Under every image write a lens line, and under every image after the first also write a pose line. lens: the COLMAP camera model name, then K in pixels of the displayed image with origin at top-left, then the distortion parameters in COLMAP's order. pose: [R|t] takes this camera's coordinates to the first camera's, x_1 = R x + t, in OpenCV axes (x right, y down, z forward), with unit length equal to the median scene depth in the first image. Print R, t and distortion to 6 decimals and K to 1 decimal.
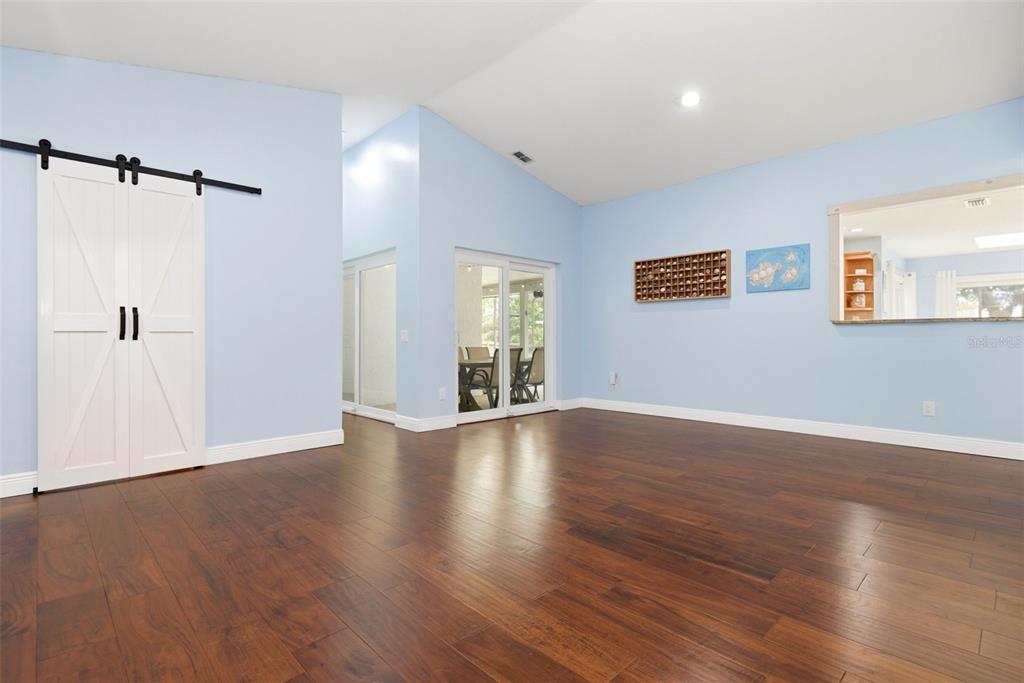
lens RADIAL K [[483.7, 0, 512.0], [0, 483.7, 341.5], [0, 0, 1]] dist [-0.004068, -0.000625]
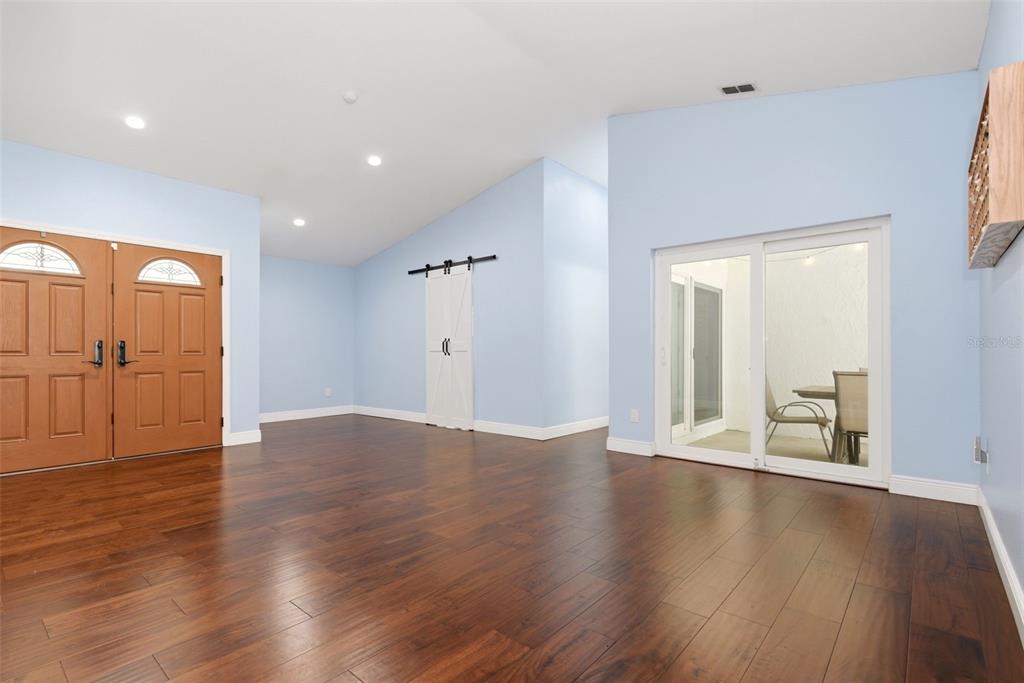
lens RADIAL K [[483.7, 0, 512.0], [0, 483.7, 341.5], [0, 0, 1]] dist [-0.004068, -0.000625]
pose [[0.092246, -0.023962, -0.995448, 1.083663], [-0.003698, 0.999695, -0.024407, -0.009698], [0.995729, 0.005933, 0.092129, 1.009951]]
